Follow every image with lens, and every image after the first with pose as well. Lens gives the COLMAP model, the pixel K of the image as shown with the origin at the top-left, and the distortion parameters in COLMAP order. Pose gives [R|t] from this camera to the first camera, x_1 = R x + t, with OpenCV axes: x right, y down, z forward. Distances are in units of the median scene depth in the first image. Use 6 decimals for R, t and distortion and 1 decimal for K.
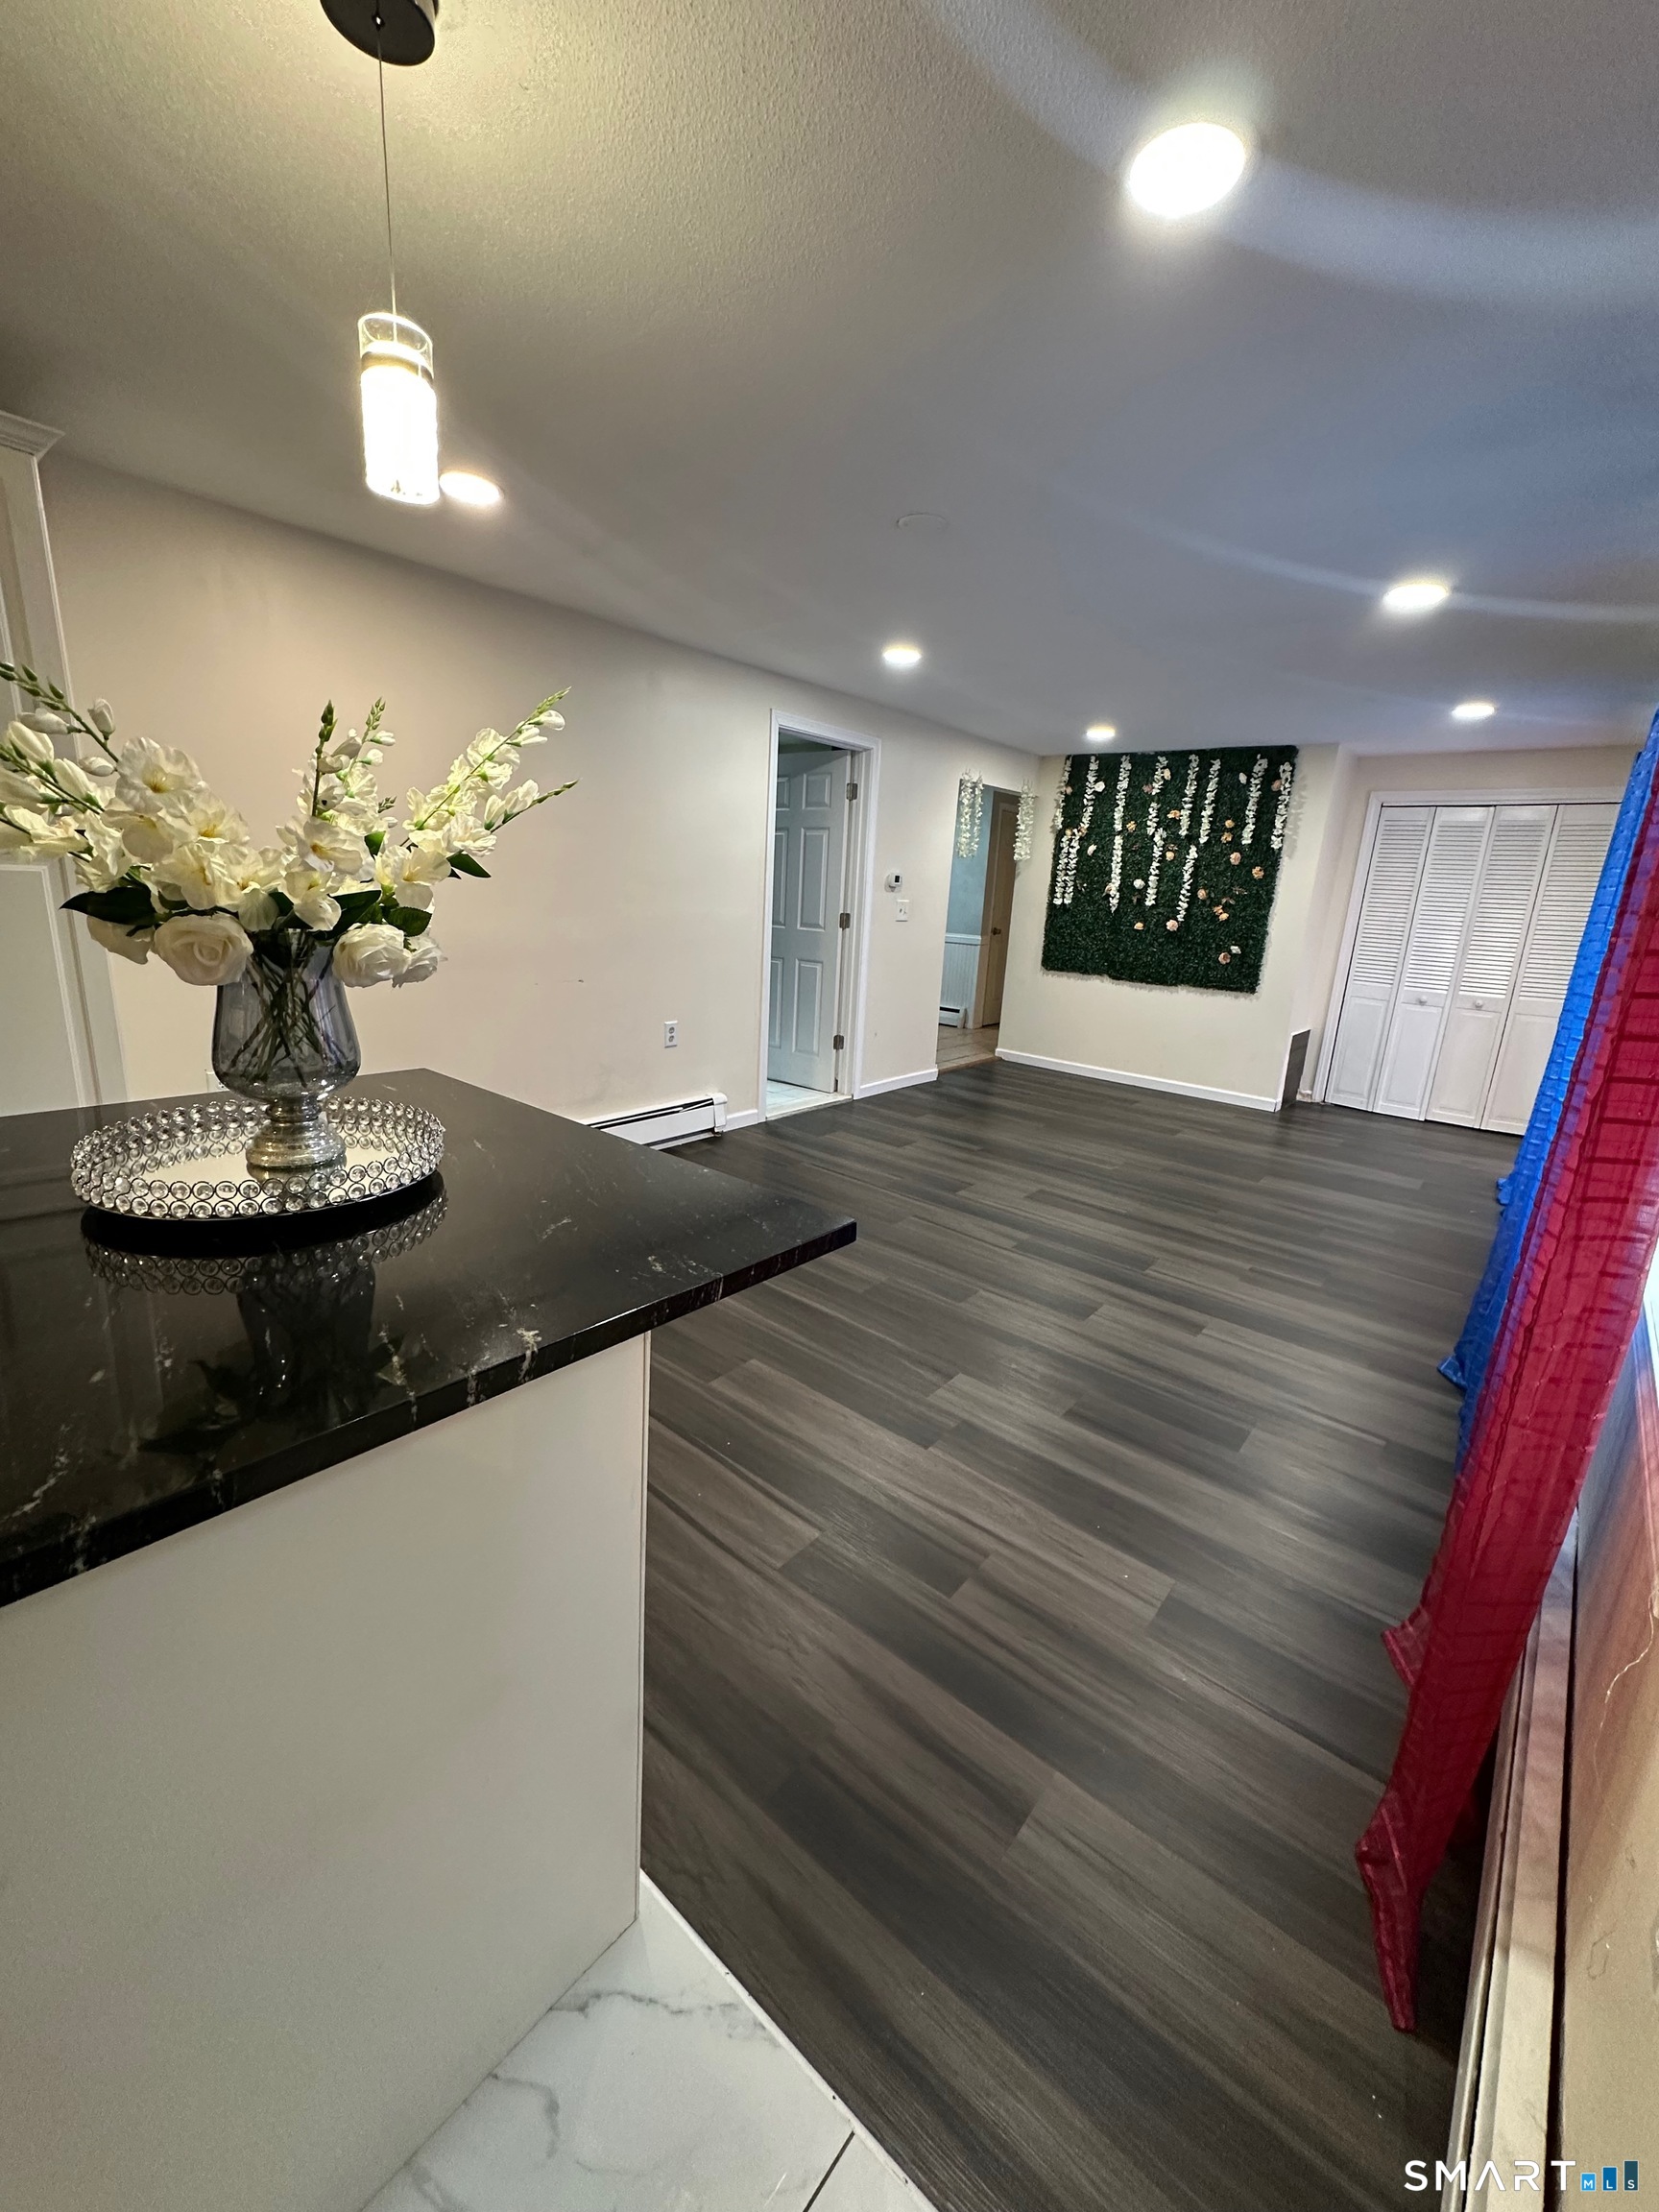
lens RADIAL K [[882.7, 0, 829.9], [0, 882.7, 1109.9], [0, 0, 1]] dist [-0.001960, 0.000352]
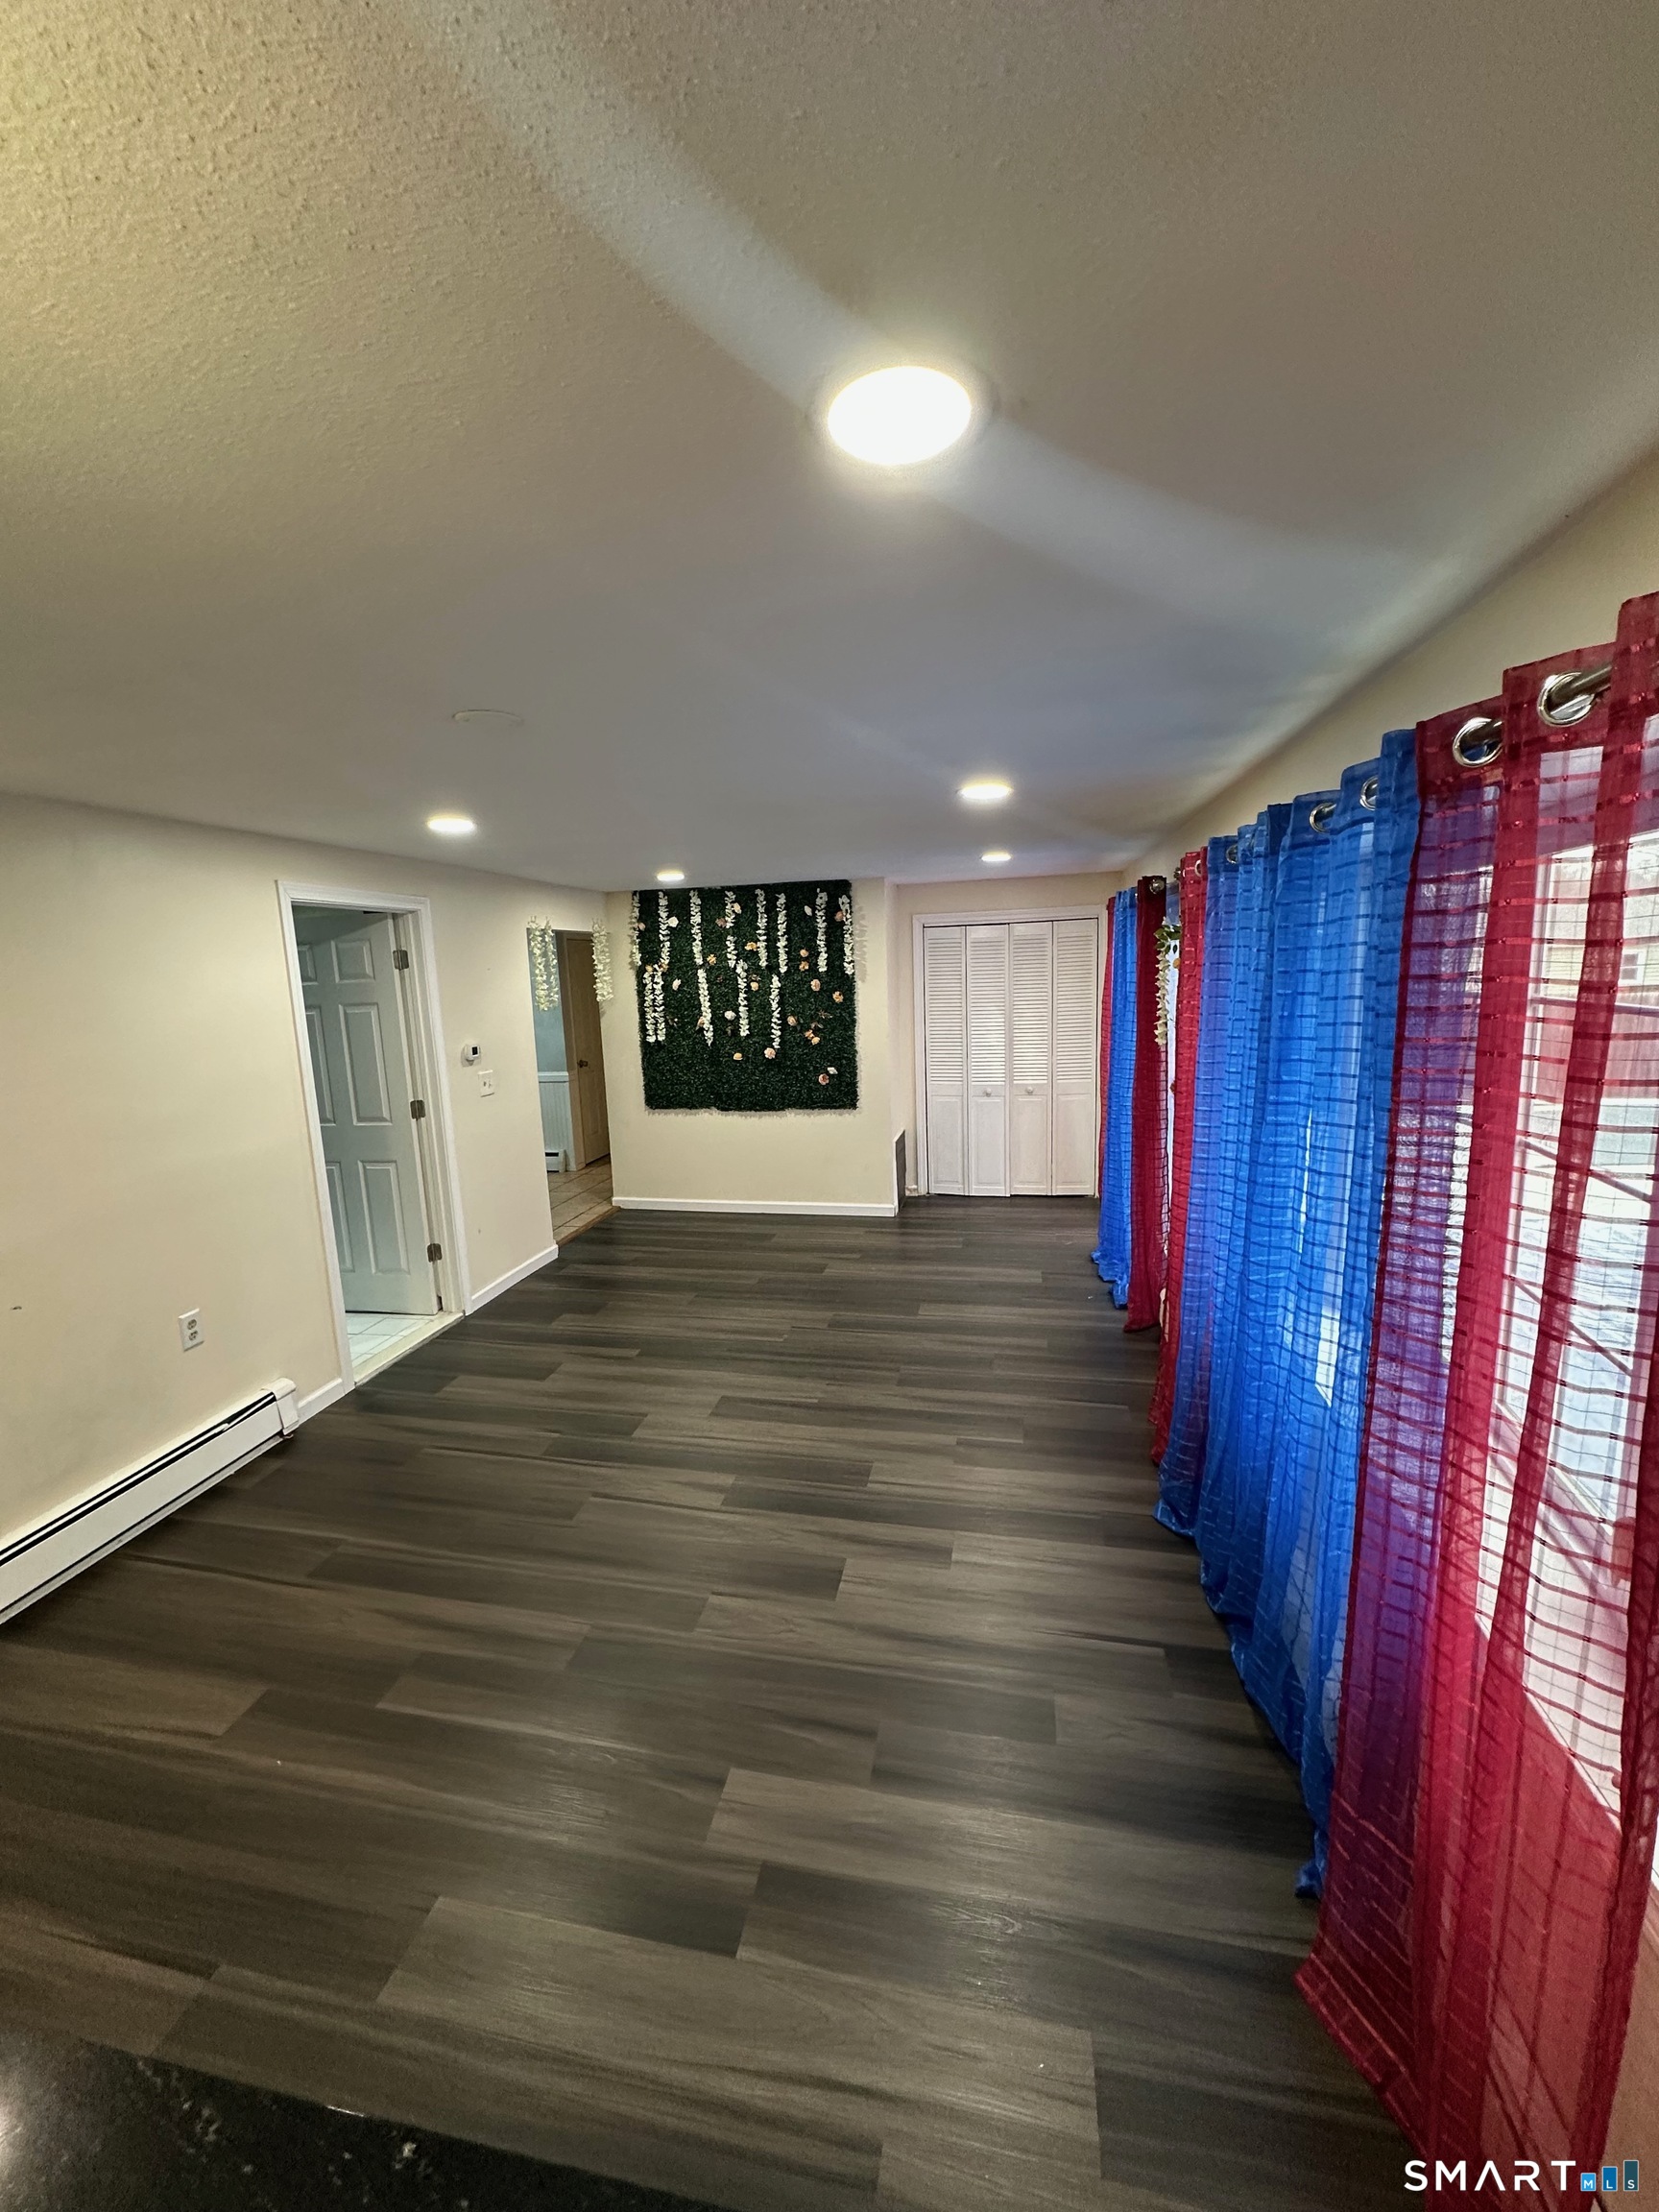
lens RADIAL K [[882.7, 0, 828.1], [0, 882.7, 1109.4], [0, 0, 1]] dist [-0.001960, 0.000352]
pose [[0.879838, -0.157724, 0.448339, -0.014267], [0.196638, 0.979607, -0.041268, -0.097378], [-0.432687, 0.124470, 0.892911, 0.088966]]
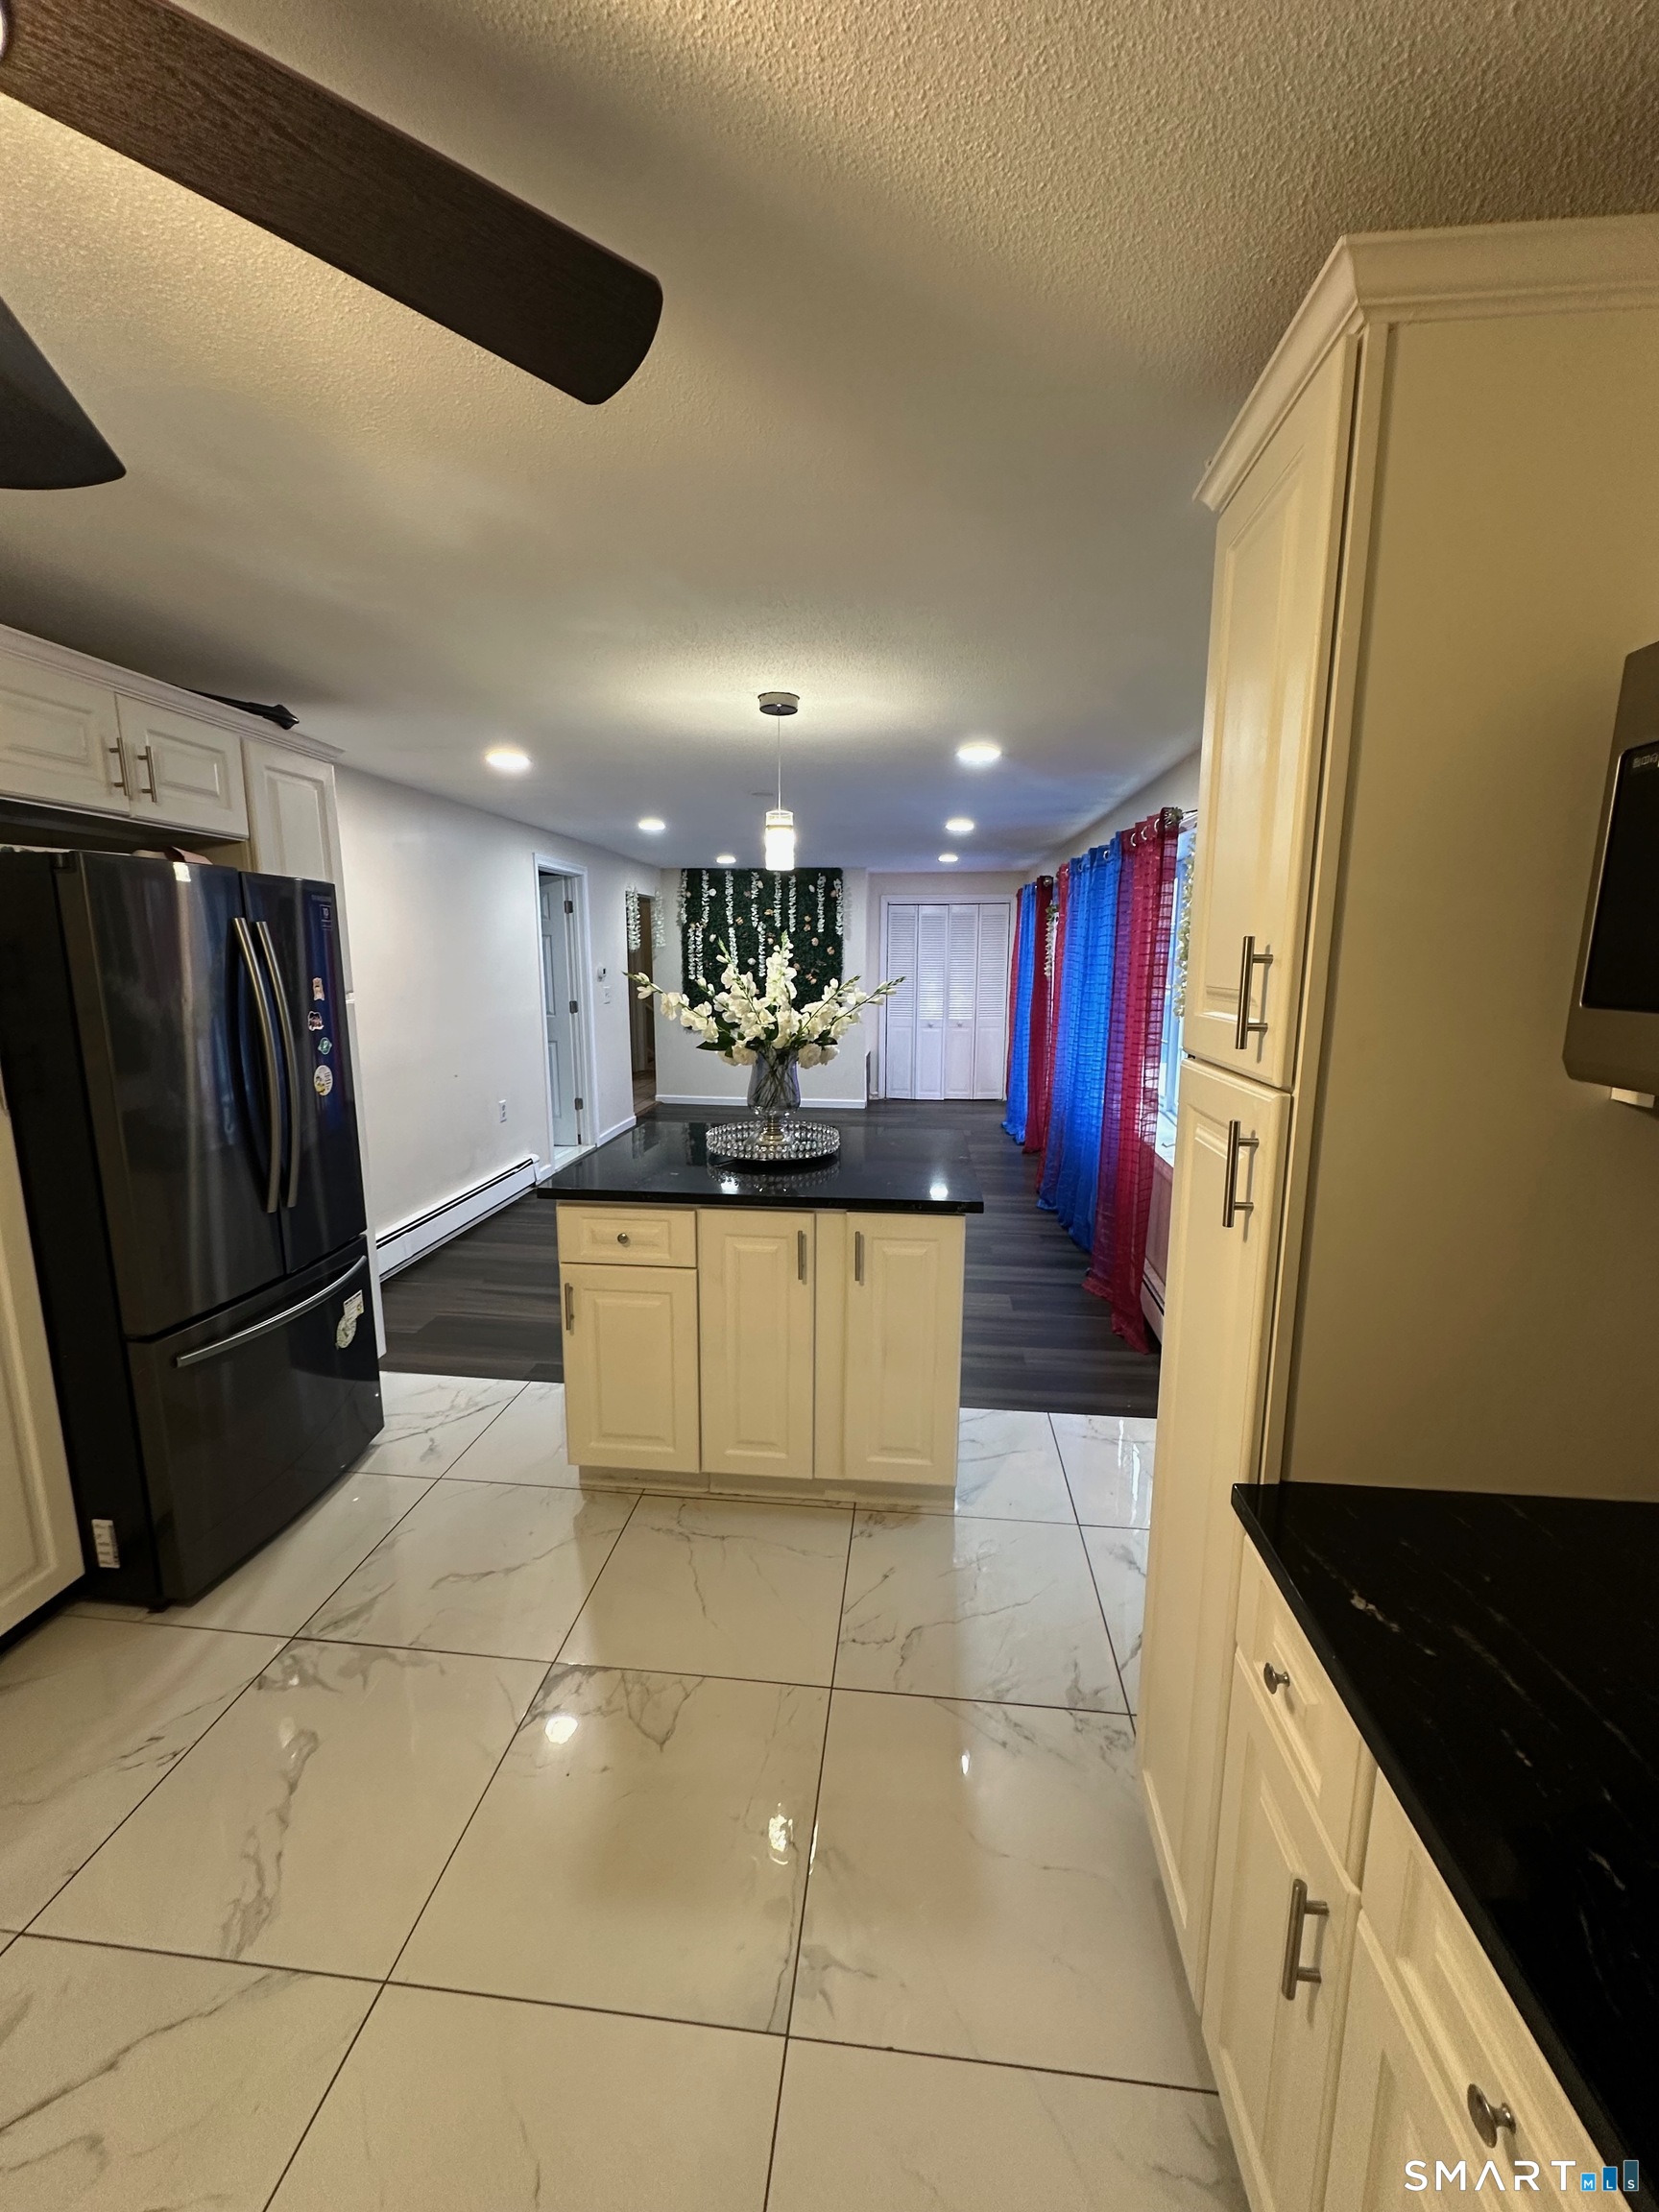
lens RADIAL K [[882.7, 0, 826.5], [0, 882.7, 1109.5], [0, 0, 1]] dist [-0.001960, 0.000352]
pose [[0.830752, -0.148067, 0.536588, -0.351682], [0.179765, 0.983686, -0.006874, 0.001786], [-0.526816, 0.102171, 0.843816, -0.216030]]
